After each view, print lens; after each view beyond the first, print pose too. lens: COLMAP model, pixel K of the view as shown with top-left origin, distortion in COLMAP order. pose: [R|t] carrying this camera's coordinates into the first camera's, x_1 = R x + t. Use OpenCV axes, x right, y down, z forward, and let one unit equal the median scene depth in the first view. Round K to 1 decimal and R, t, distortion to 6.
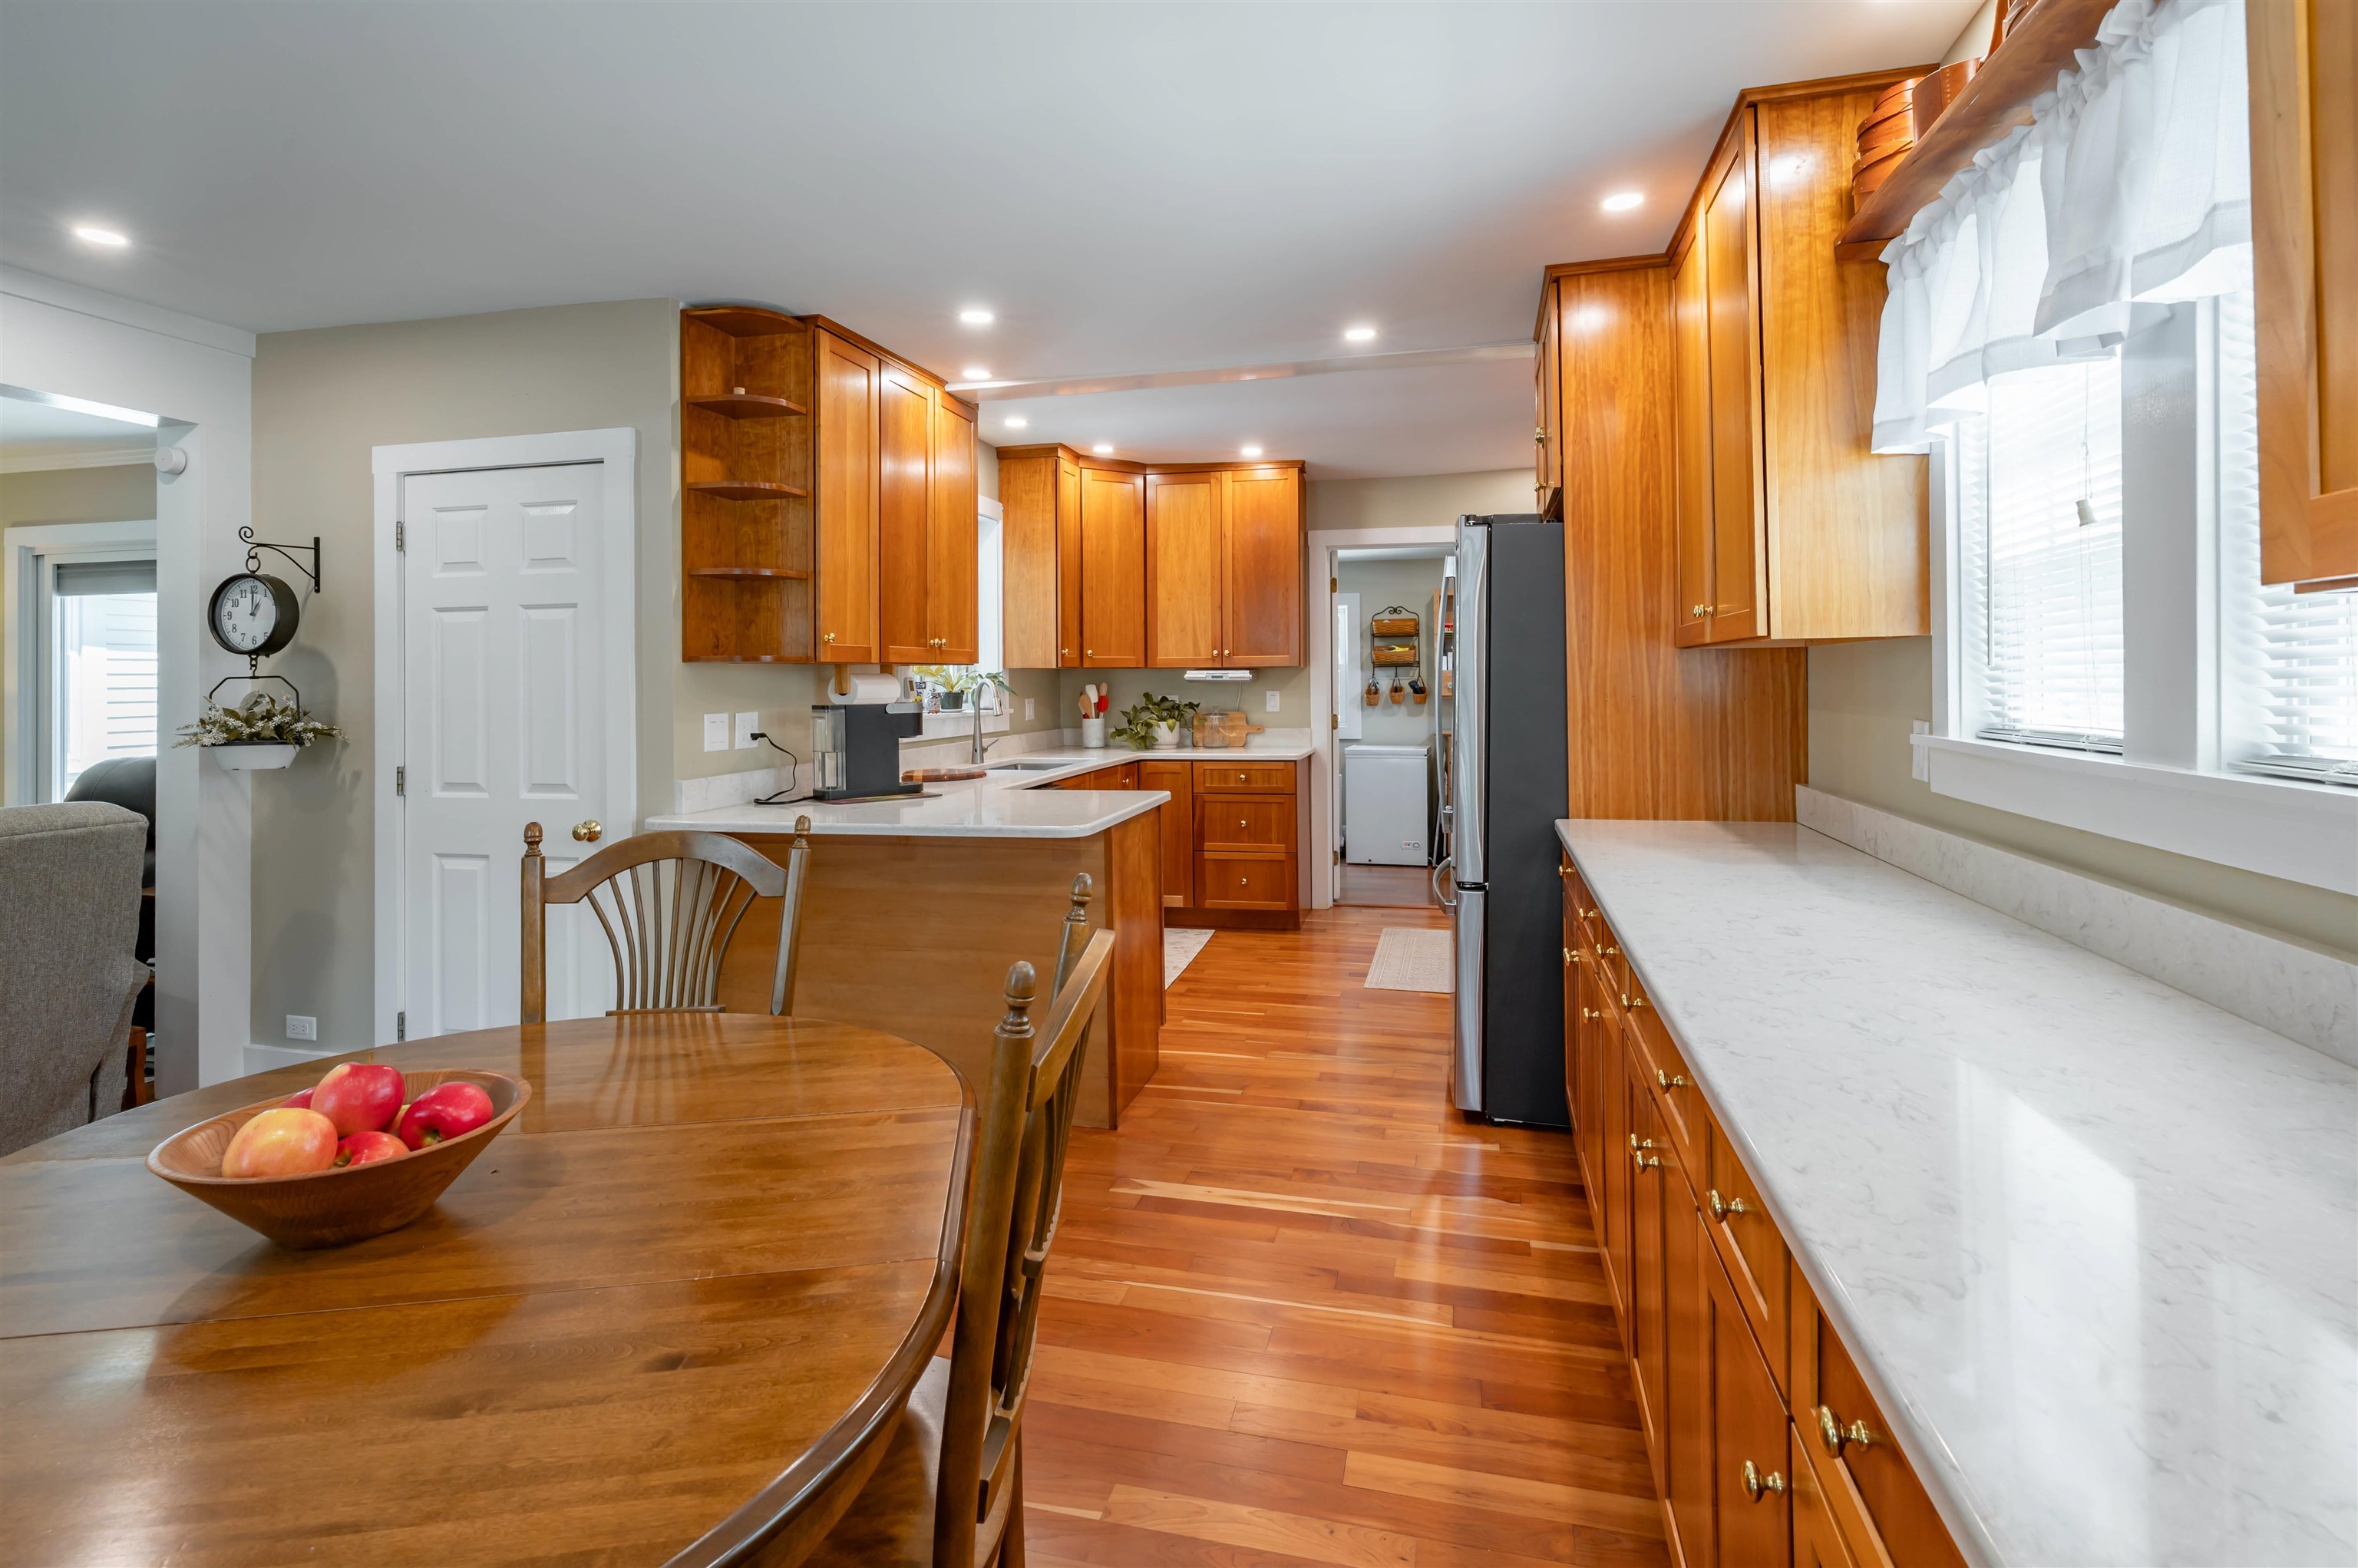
lens RADIAL K [[1148.7, 0, 1168.5], [0, 1148.7, 671.5], [0, 0, 1]] dist [-0.000718, 0.005867]
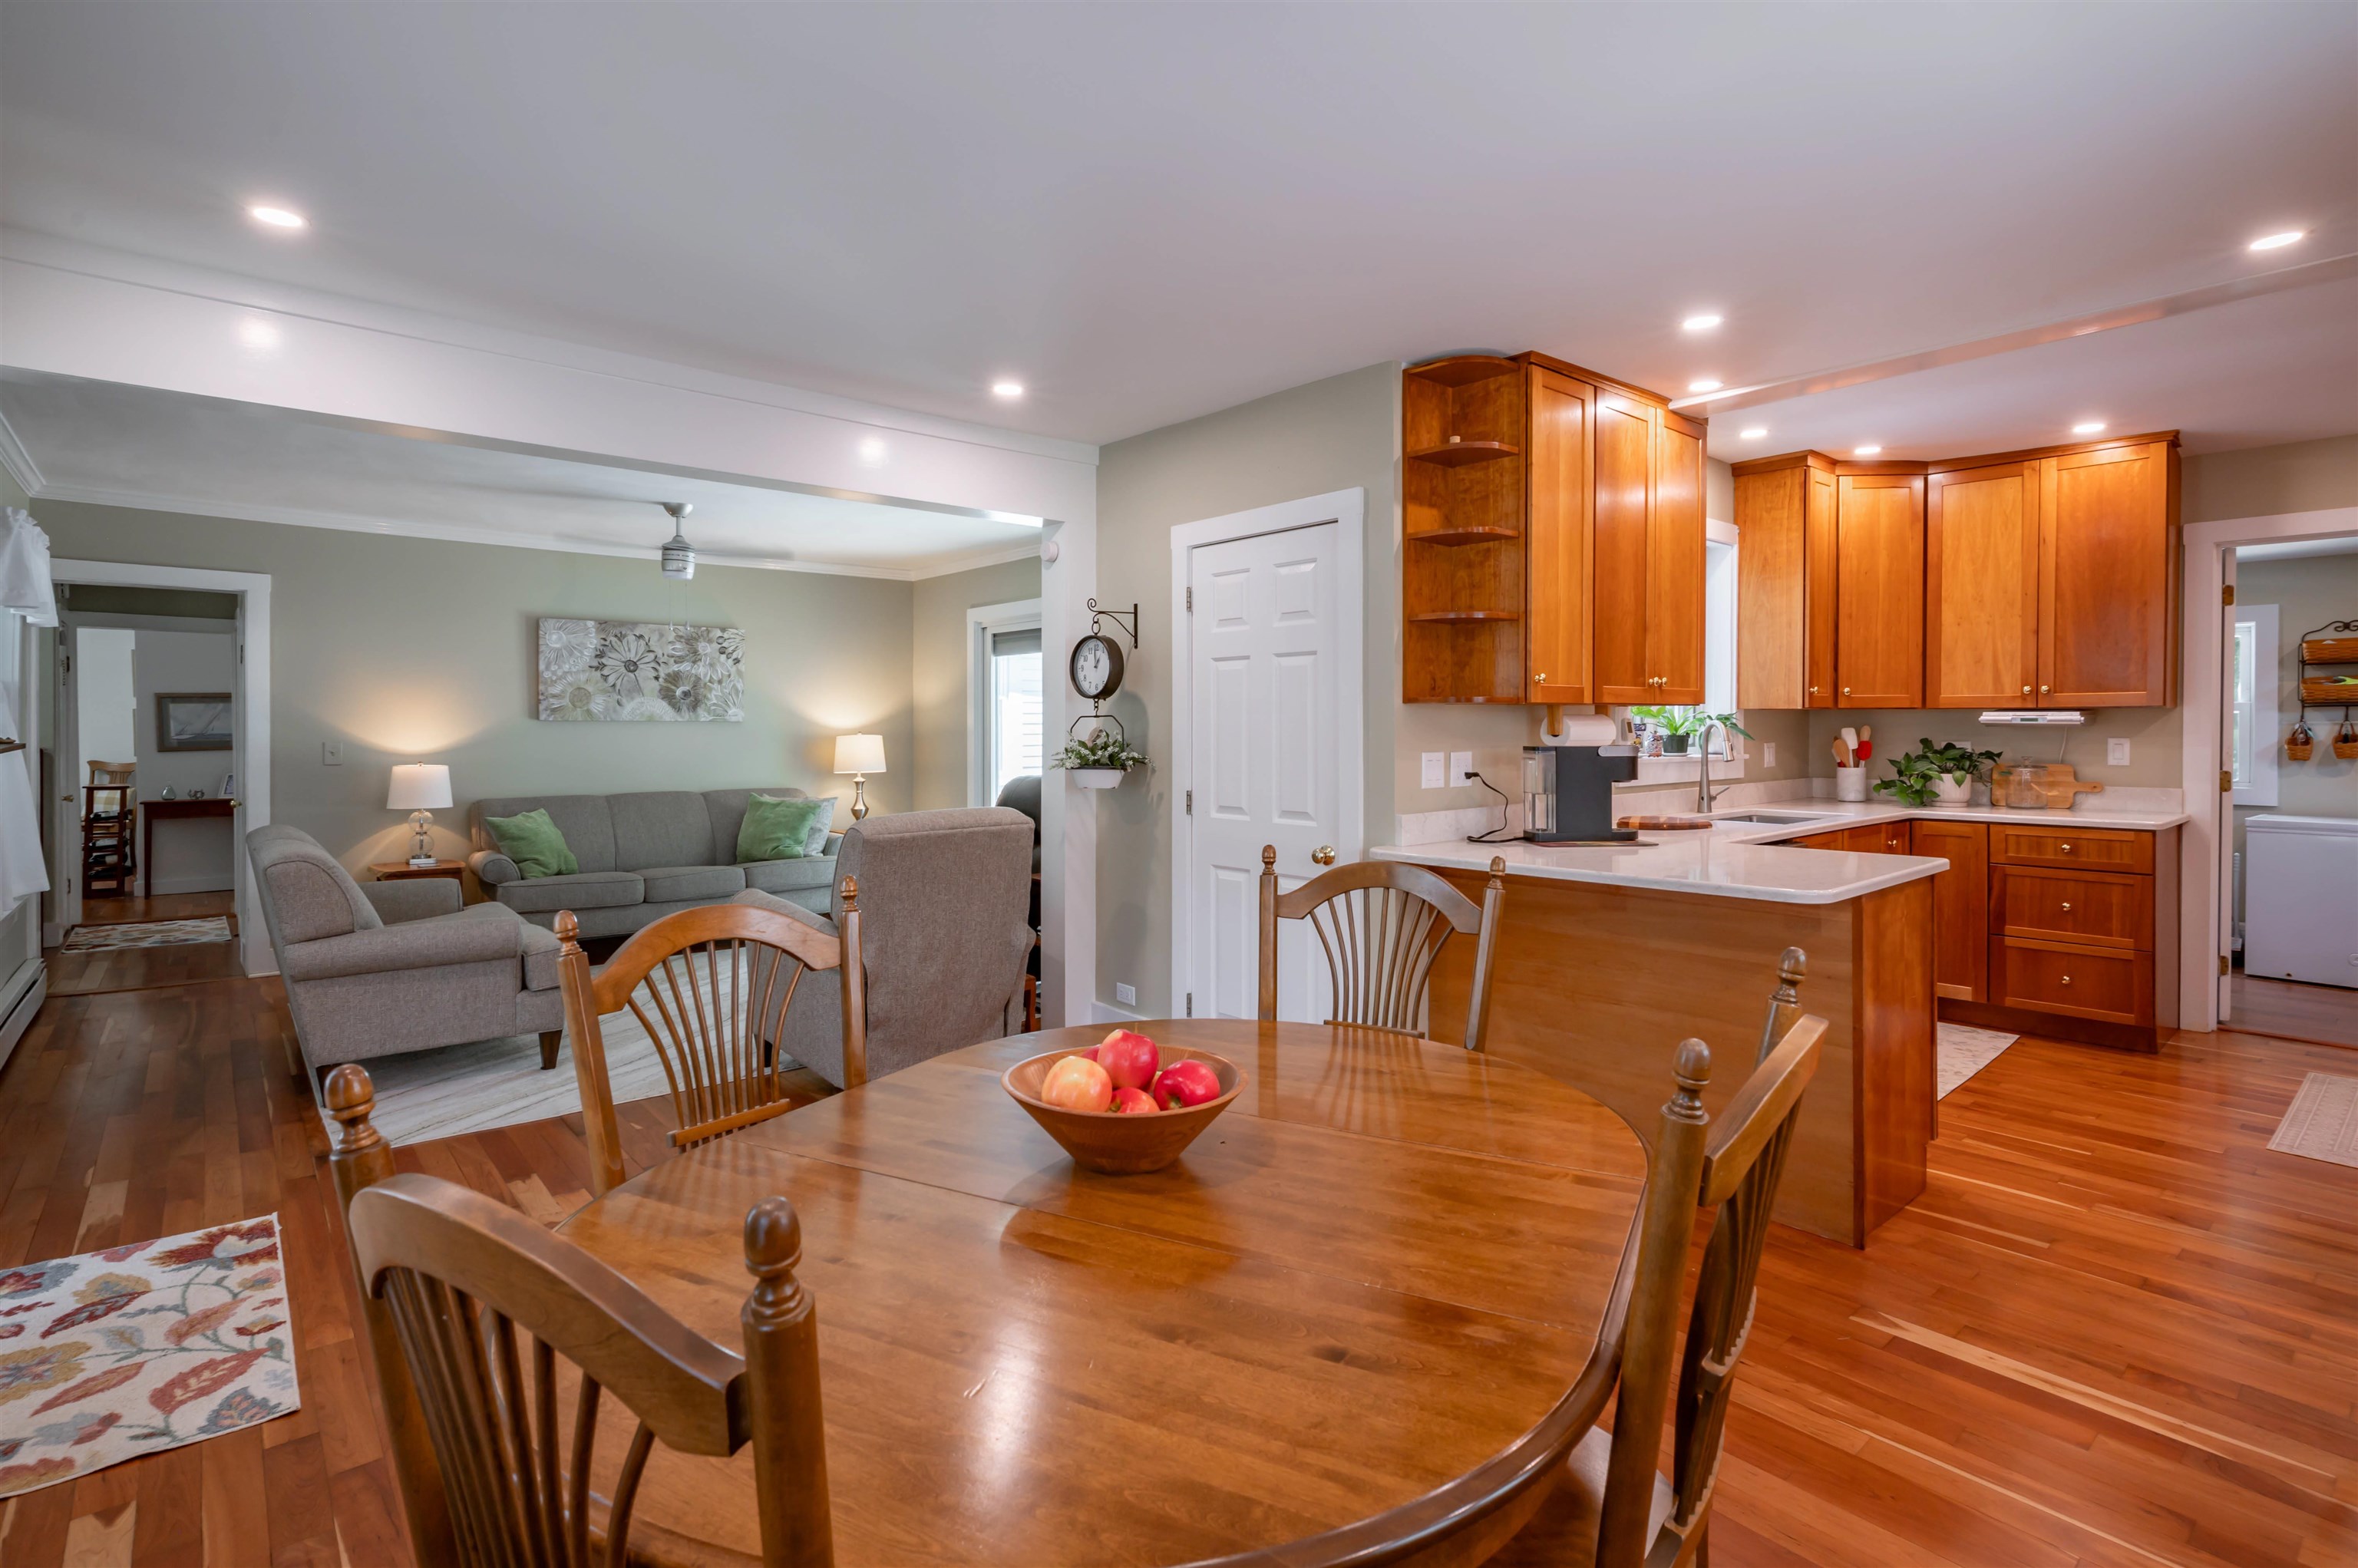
lens RADIAL K [[1145.4, 0, 1180.5], [0, 1145.4, 737.3], [0, 0, 1]] dist [0.001505, 0.001700]
pose [[0.820112, 0.013477, -0.572045, 0.015548], [-0.000599, 0.999742, 0.022694, -0.000757], [0.572203, -0.018269, 0.819909, 0.013049]]
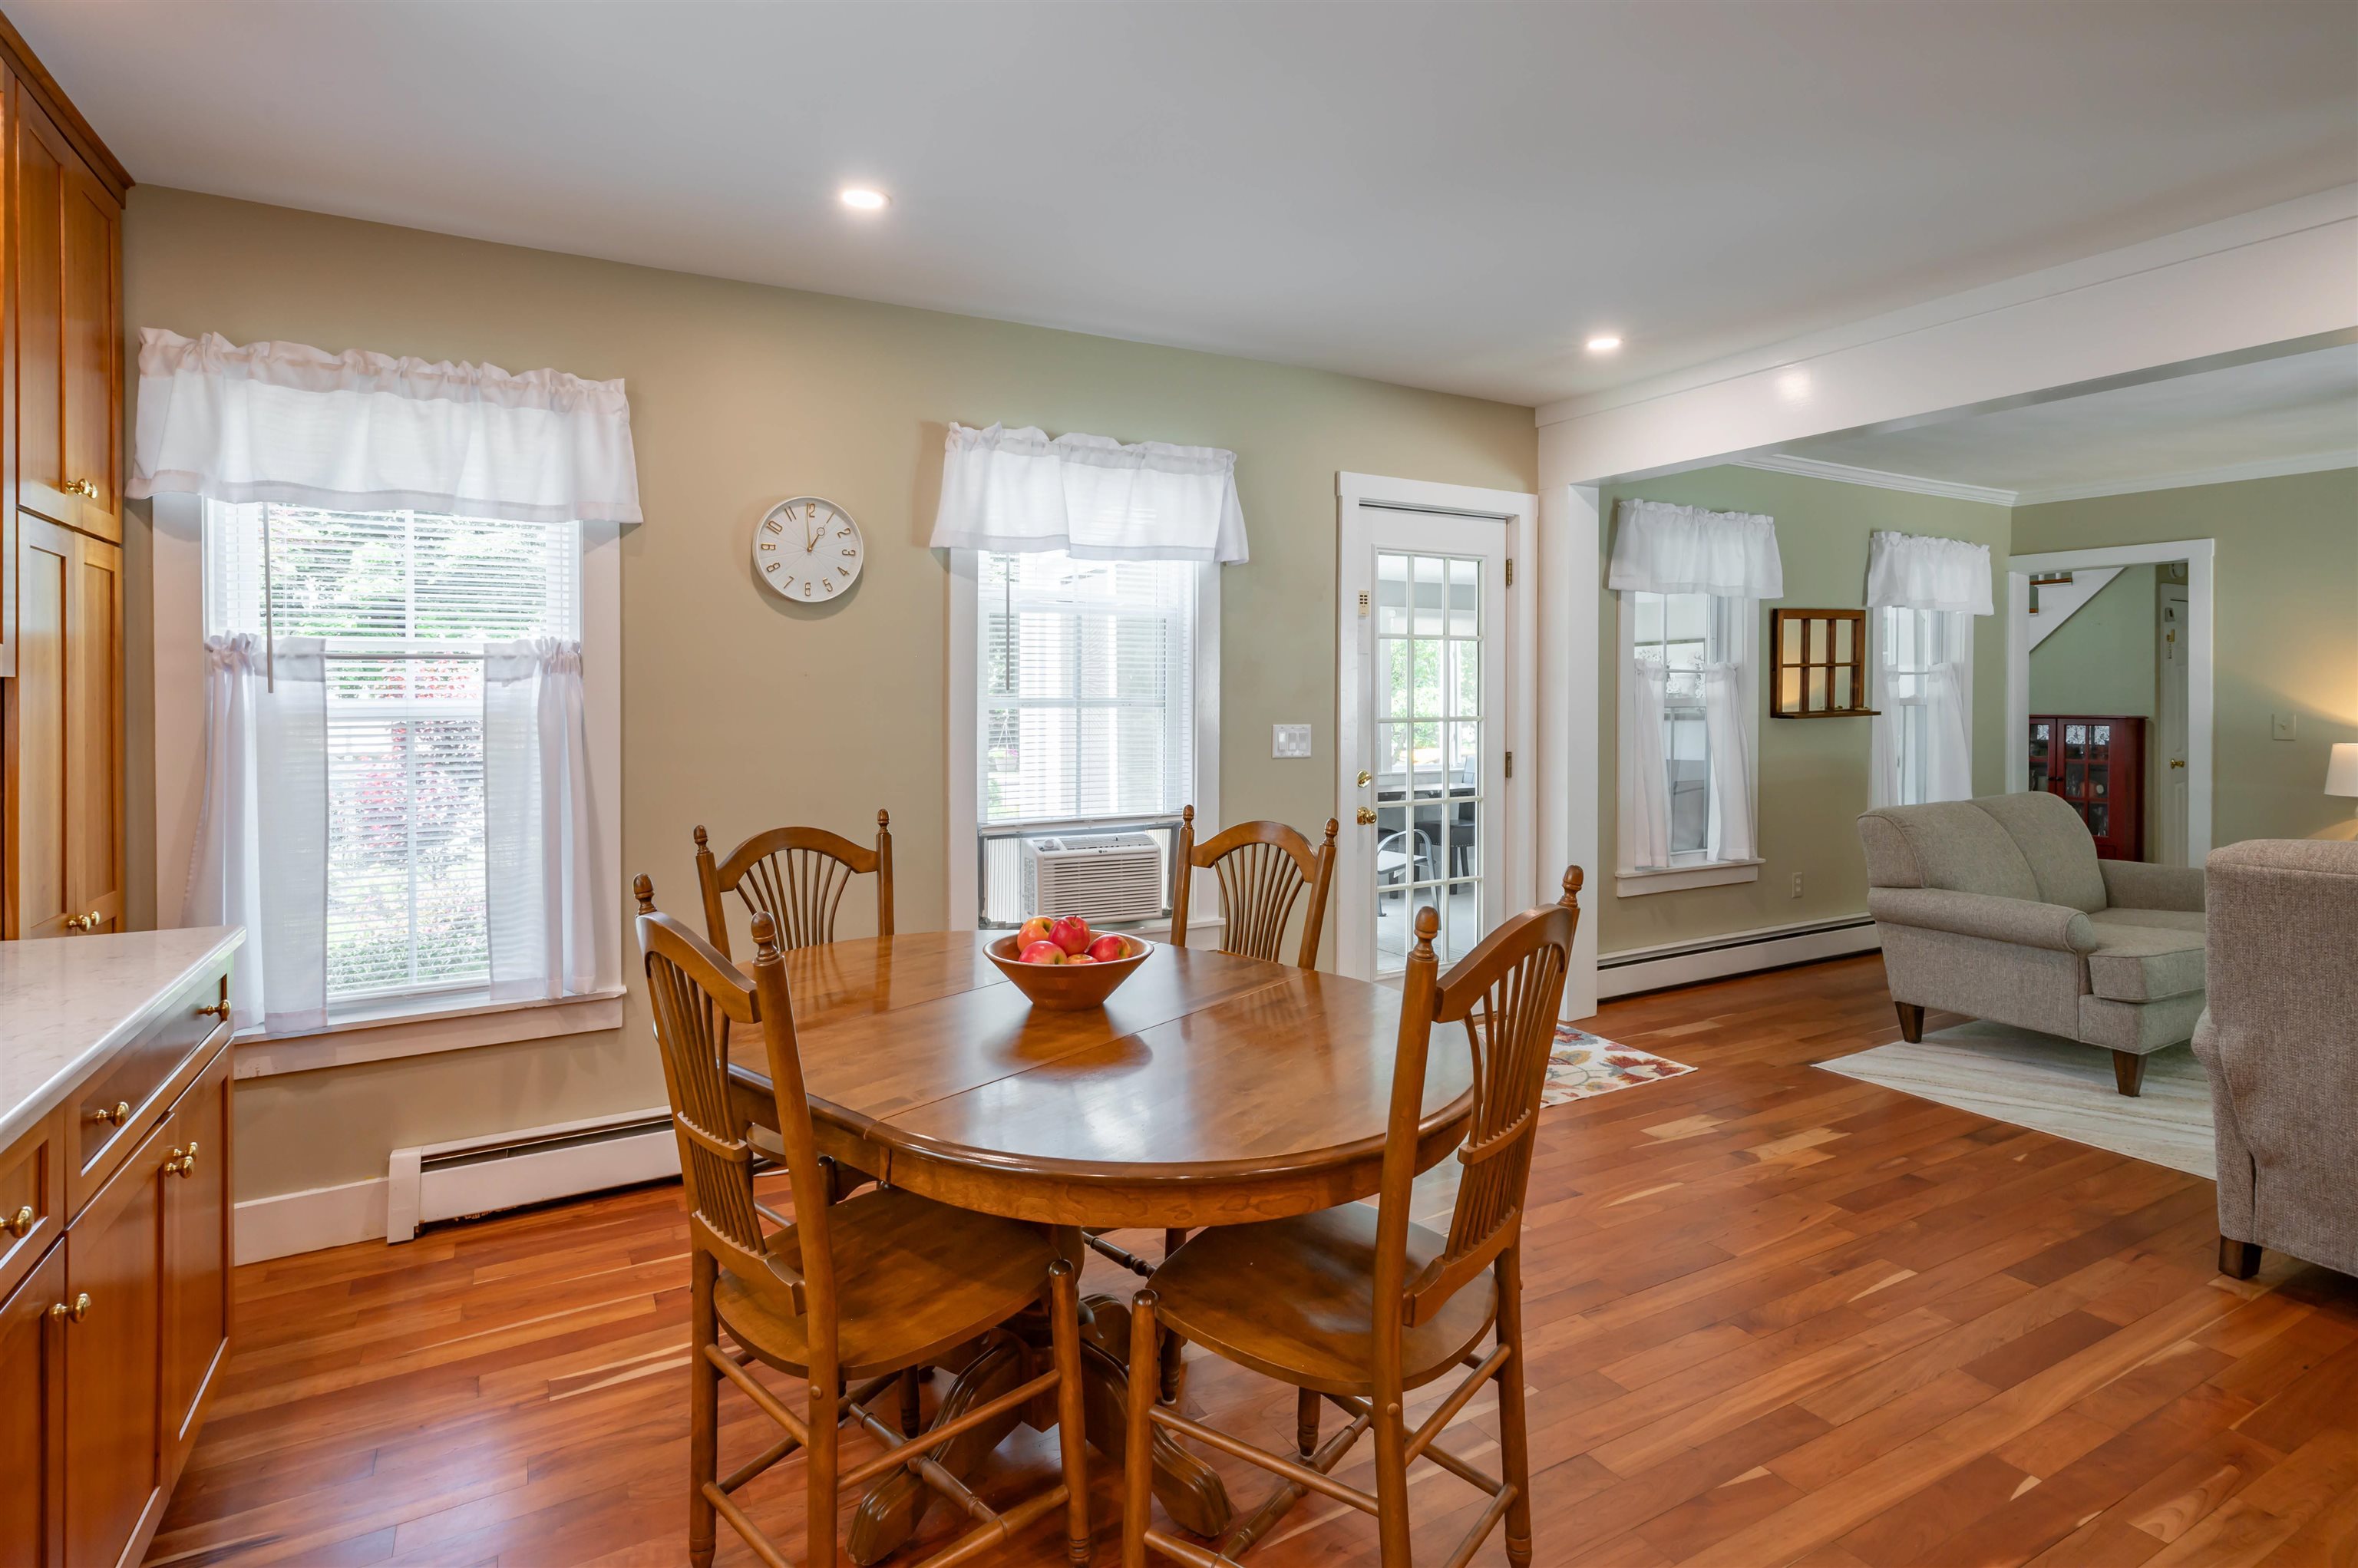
lens RADIAL K [[1148.7, 0, 1168.5], [0, 1148.7, 671.5], [0, 0, 1]] dist [-0.000718, 0.005867]
pose [[-0.725812, -0.005729, -0.687869, 0.188132], [0.017156, 0.999504, -0.026427, 0.006345], [0.687679, -0.030982, -0.725353, 1.135422]]
